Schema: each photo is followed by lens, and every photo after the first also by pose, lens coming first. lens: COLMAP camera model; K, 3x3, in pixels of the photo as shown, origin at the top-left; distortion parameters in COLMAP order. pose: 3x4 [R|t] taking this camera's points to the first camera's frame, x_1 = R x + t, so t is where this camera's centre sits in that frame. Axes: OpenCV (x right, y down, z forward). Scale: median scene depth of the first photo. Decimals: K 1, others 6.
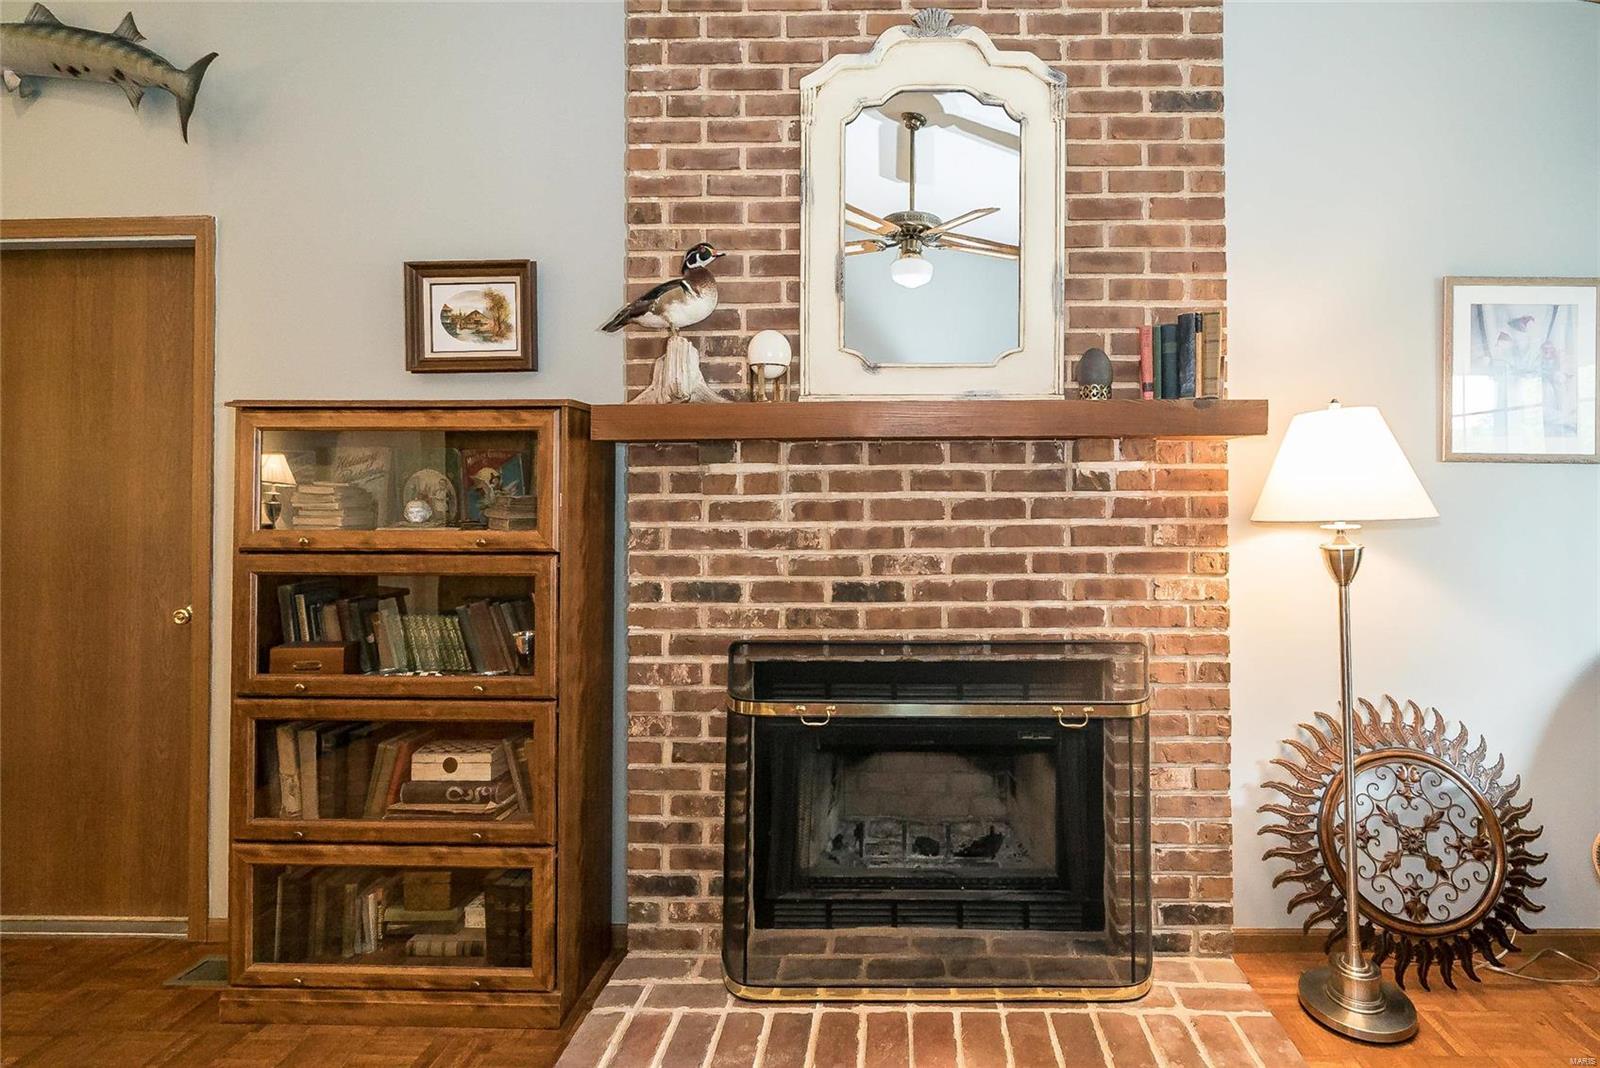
lens RADIAL K [[773.4, 0, 884.6], [0, 773.4, 476.7], [0, 0, 1]] dist [-0.002690, 0.000349]
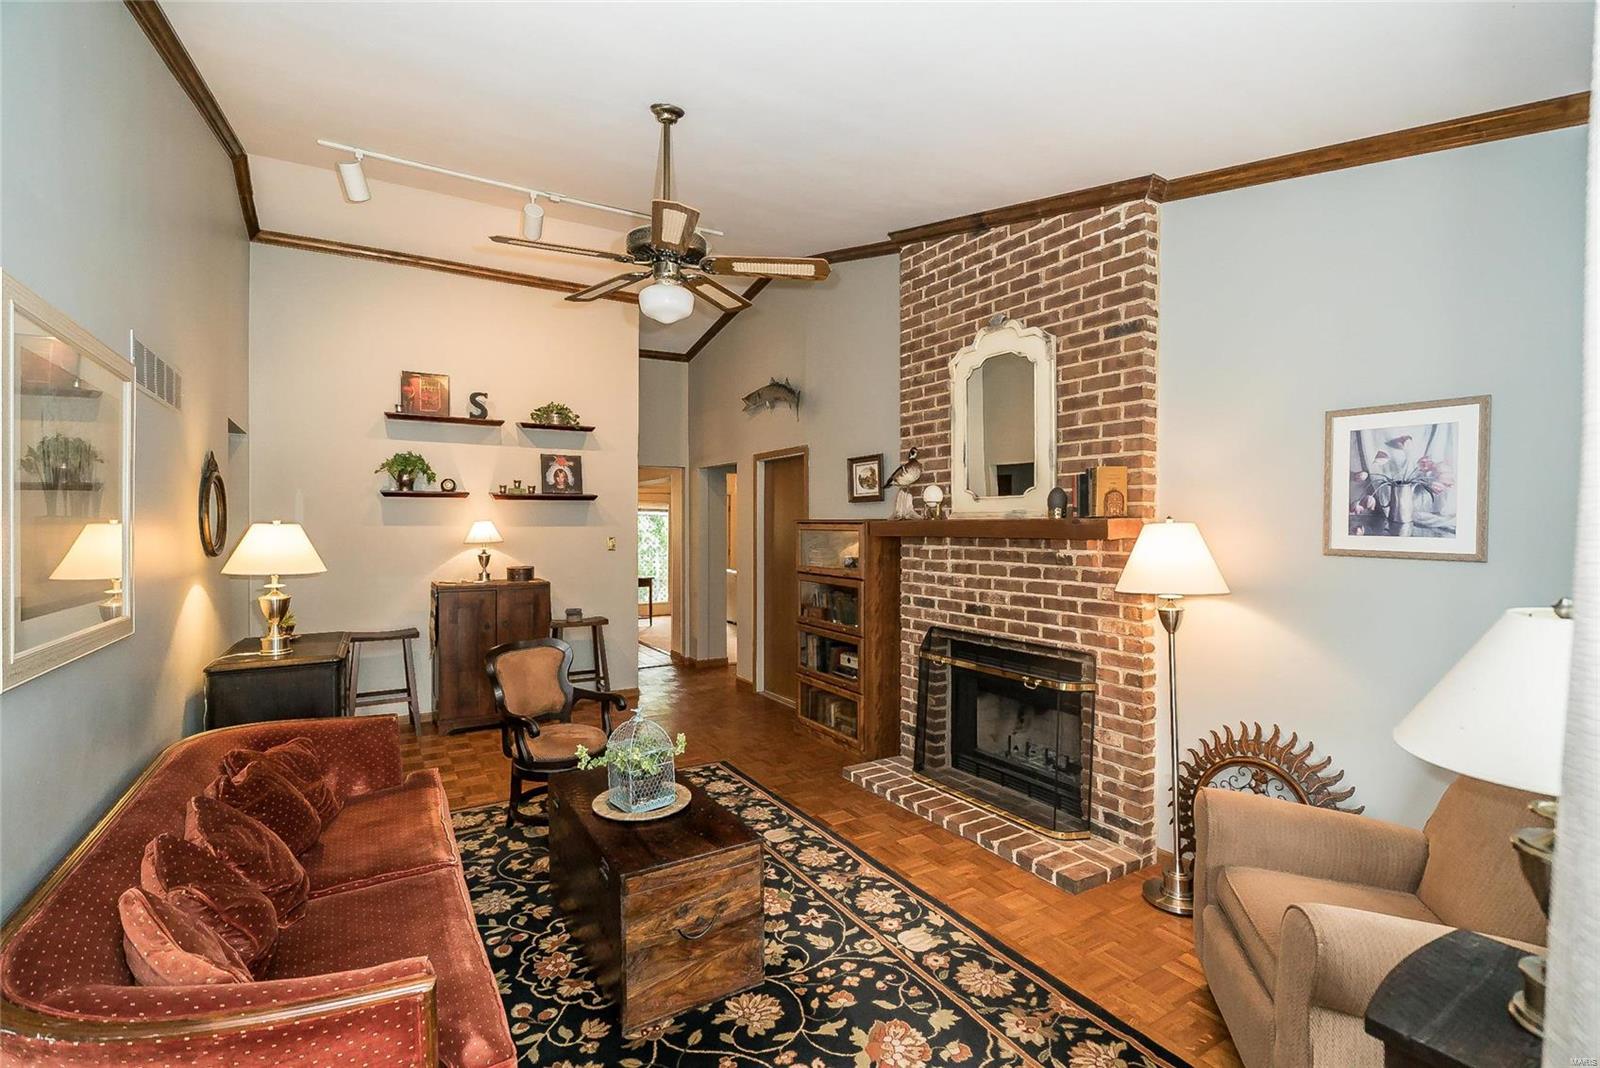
lens RADIAL K [[736.4, 0, 807.1], [0, 736.4, 504.9], [0, 0, 1]] dist [-0.002478, 0.000392]
pose [[0.545815, -0.018423, -0.837703, 1.351603], [0.020088, 0.999759, -0.008899, -0.116807], [0.837665, -0.011971, 0.546053, -0.421907]]
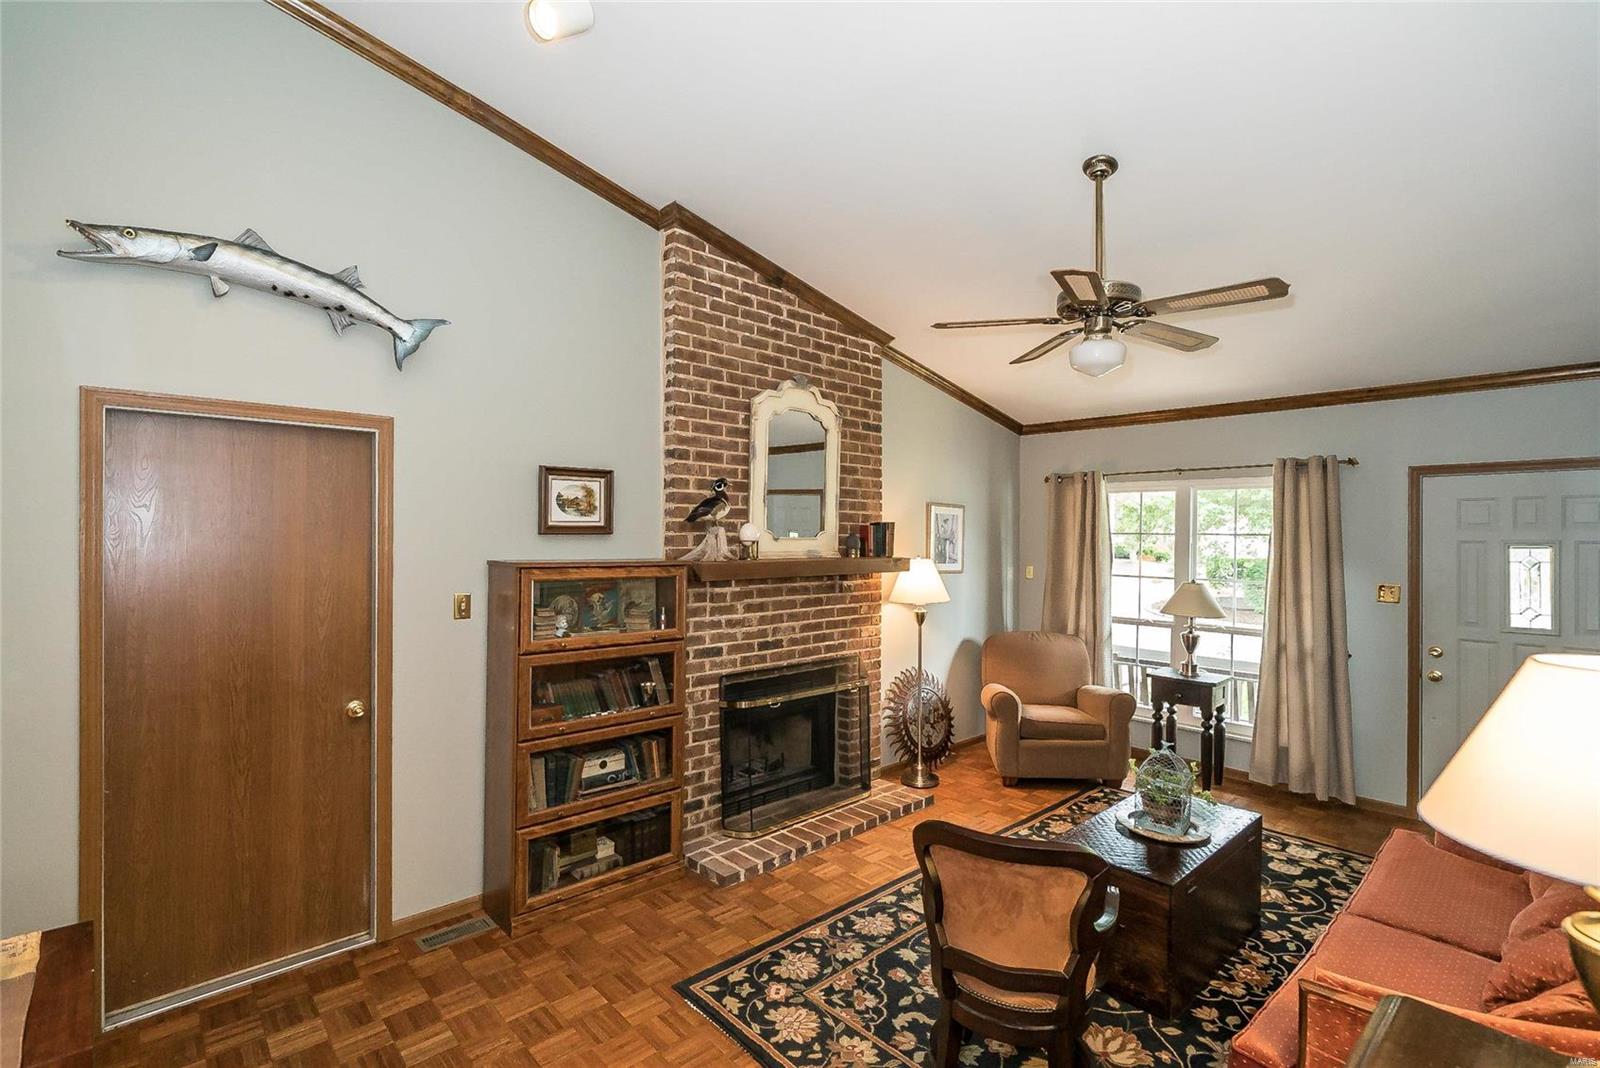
lens RADIAL K [[720.6, 0, 805.1], [0, 720.6, 525.9], [0, 0, 1]] dist [-0.014130, -0.000038]
pose [[0.717007, 0.021439, 0.696736, -1.329941], [-0.026345, 0.999646, -0.003648, -0.170597], [-0.696568, -0.015740, 0.717318, -0.469651]]
